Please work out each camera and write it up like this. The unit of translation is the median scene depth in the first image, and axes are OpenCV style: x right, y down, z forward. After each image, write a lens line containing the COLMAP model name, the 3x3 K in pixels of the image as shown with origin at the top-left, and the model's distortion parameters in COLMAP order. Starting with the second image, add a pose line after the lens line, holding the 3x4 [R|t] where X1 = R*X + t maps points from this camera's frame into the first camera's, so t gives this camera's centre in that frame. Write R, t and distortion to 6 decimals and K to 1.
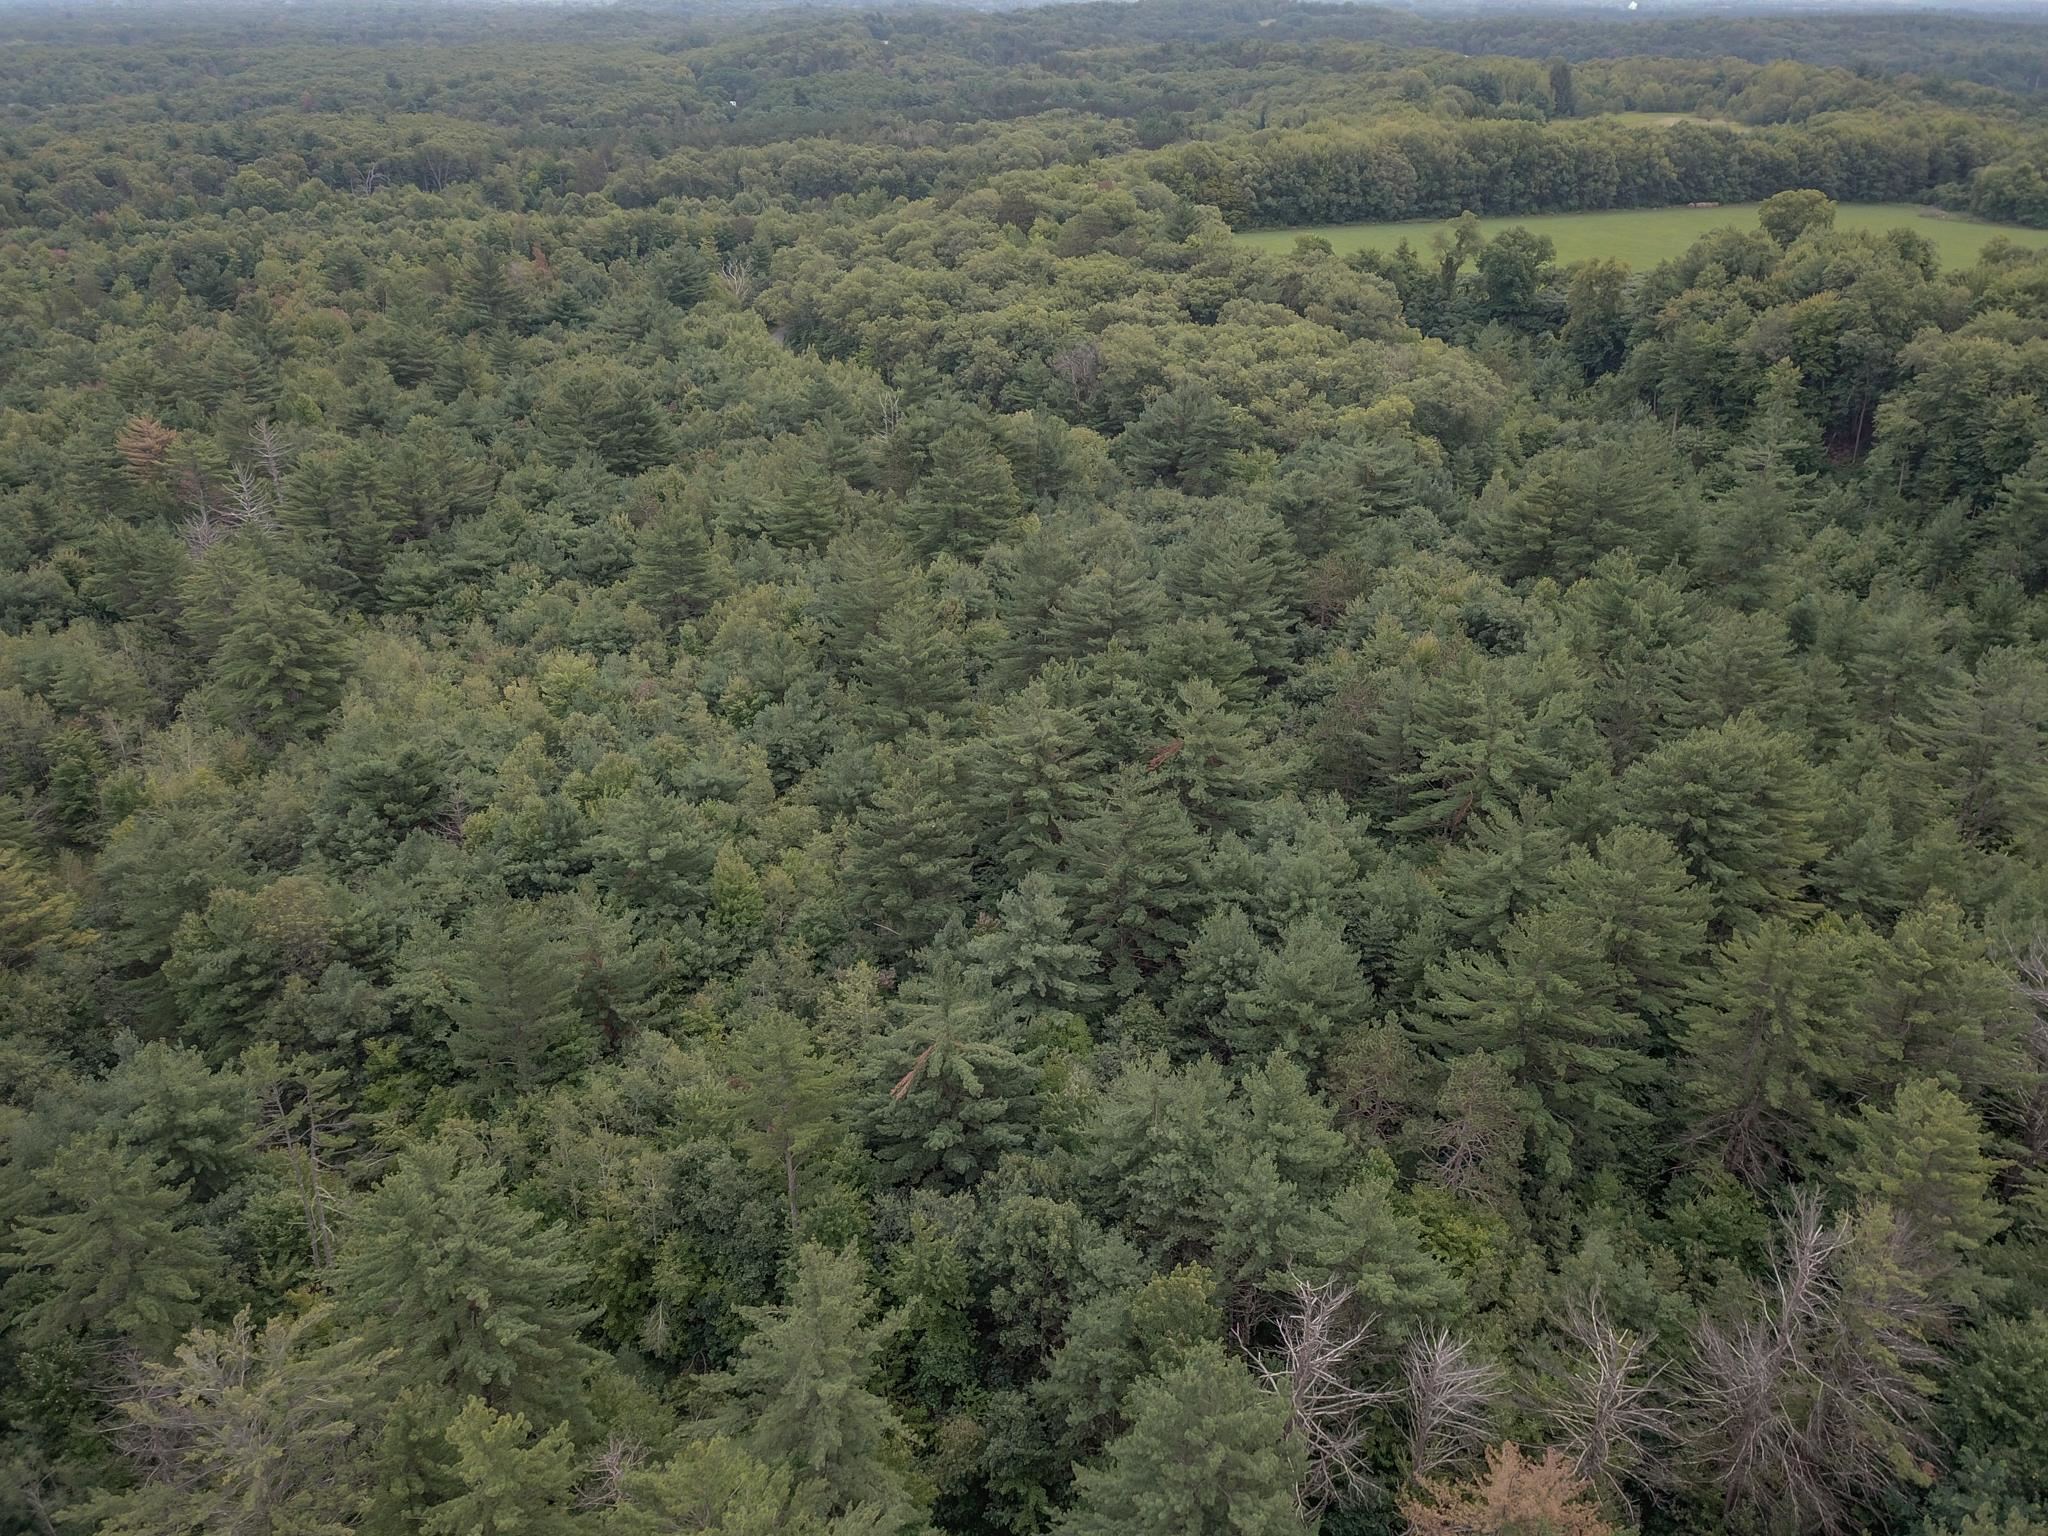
lens RADIAL K [[1565.5, 0, 1024.0], [0, 1565.5, 768.0], [0, 0, 1]] dist [0.015380, 0.000286]
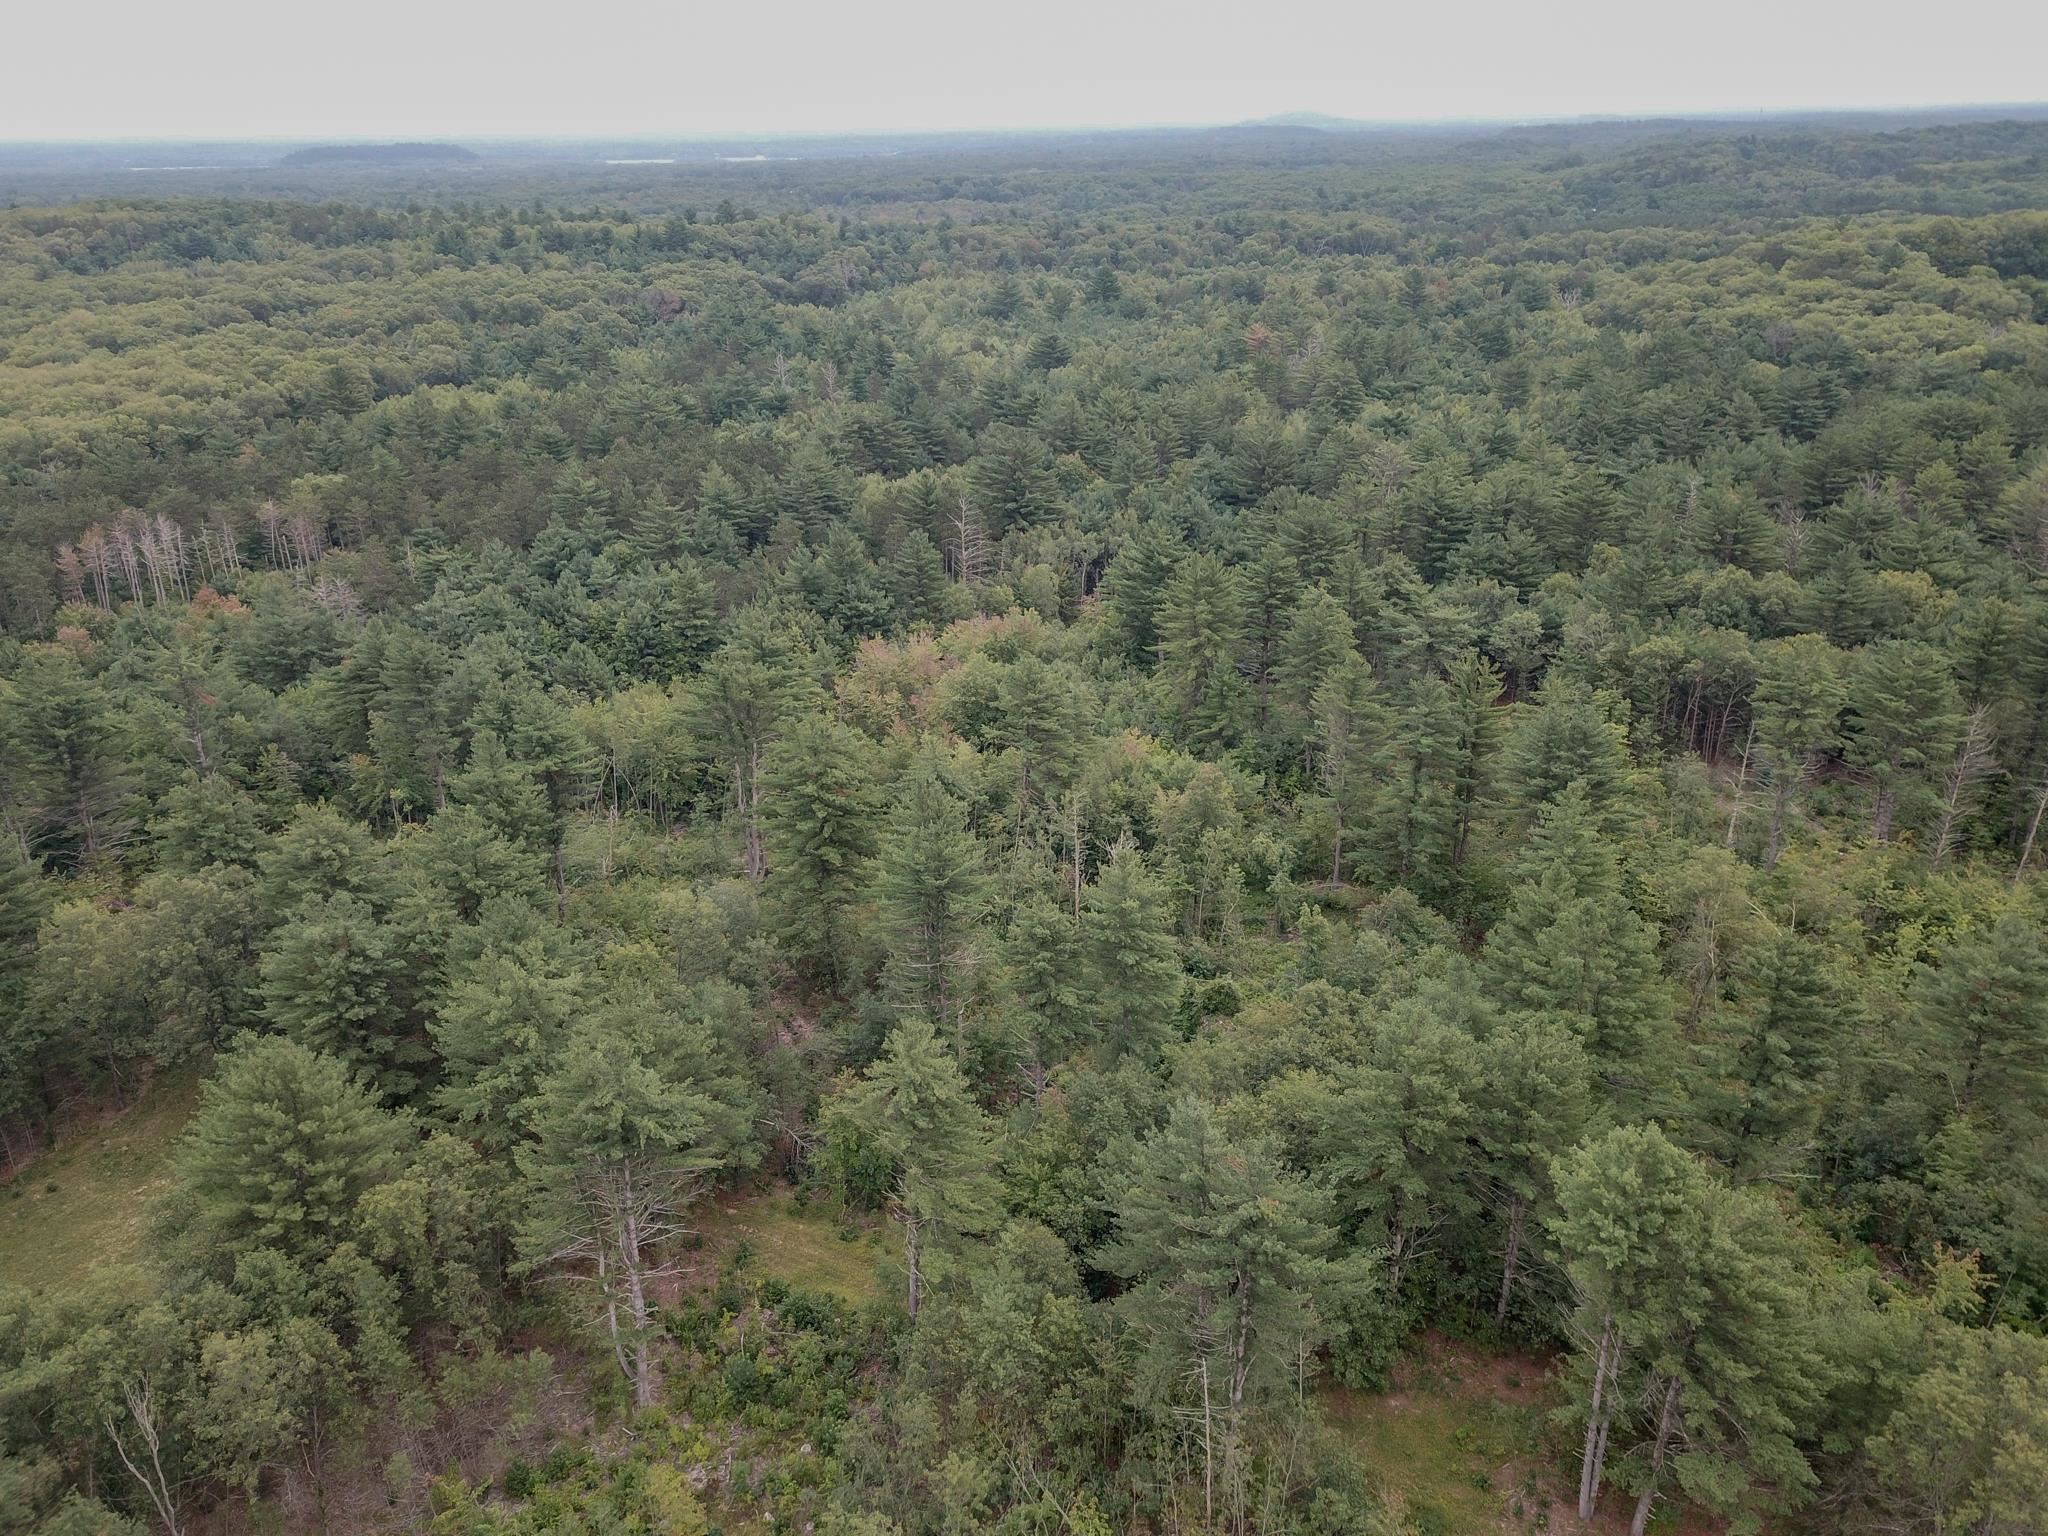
lens RADIAL K [[1570.6, 0, 1019.7], [0, 1570.6, 753.4], [0, 0, 1]] dist [0.022961, -0.008864]
pose [[0.875915, 0.165343, -0.453249, 0.150310], [-0.200649, 0.979187, -0.030556, 0.353749], [0.438763, 0.117709, 0.890860, -0.706637]]
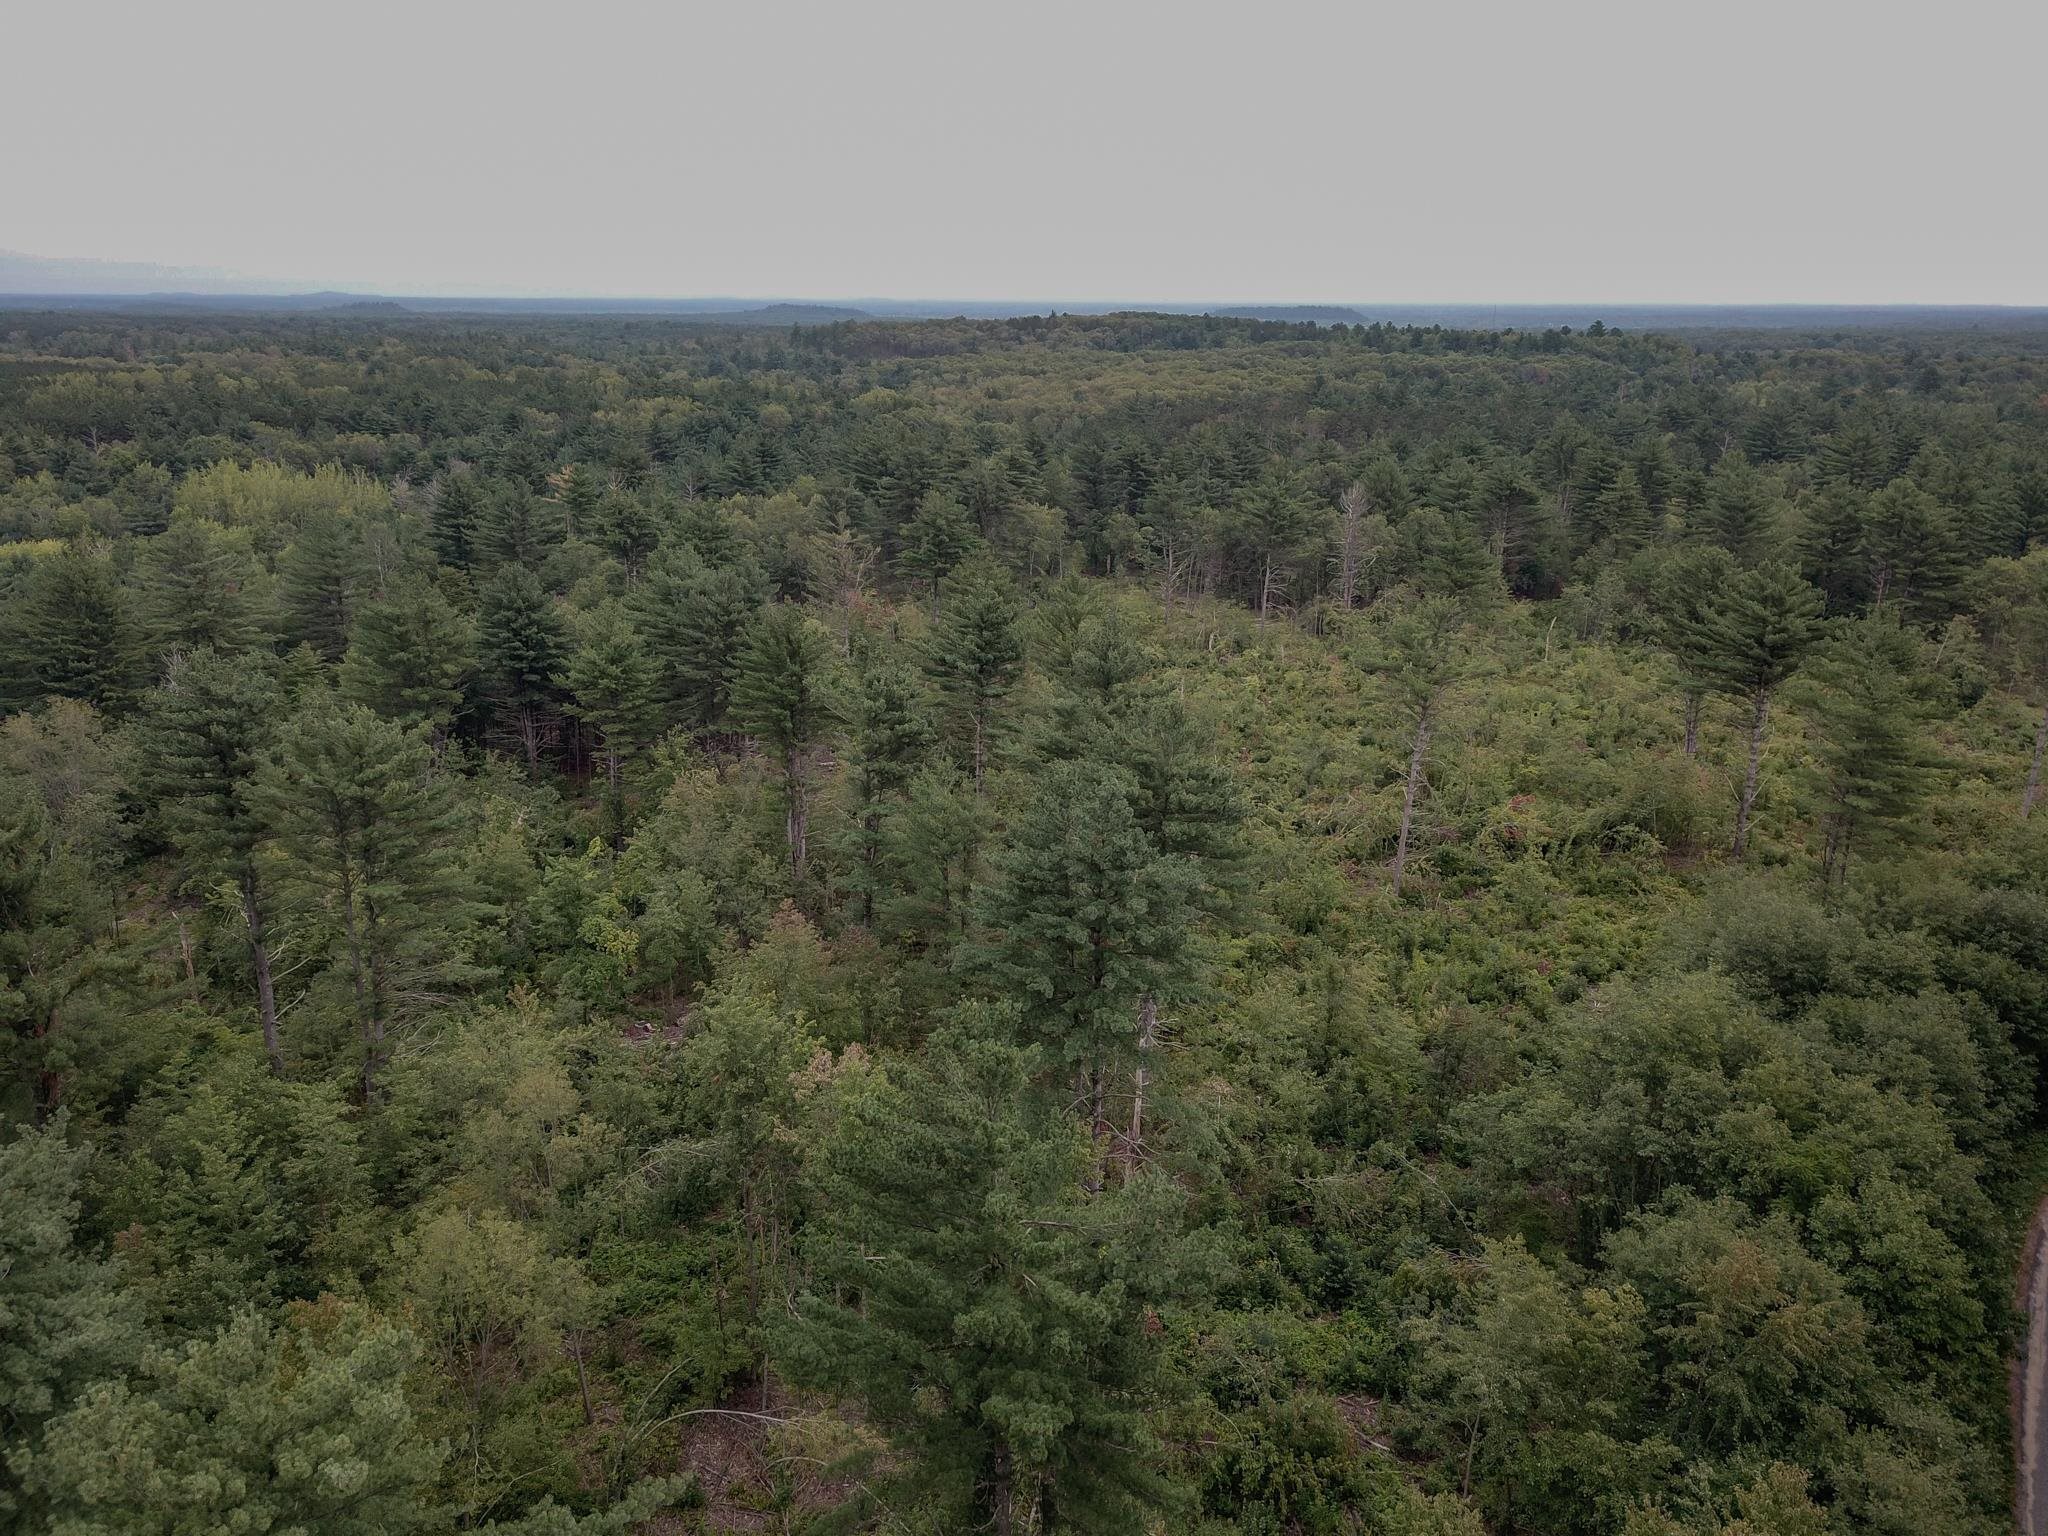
lens RADIAL K [[1574.8, 0, 1017.3], [0, 1574.8, 751.0], [0, 0, 1]] dist [0.015797, 0.001302]
pose [[0.523545, 0.239776, -0.817562, 0.602065], [-0.392595, 0.919530, 0.018275, 0.691283], [0.756155, 0.311403, 0.575550, -1.162395]]
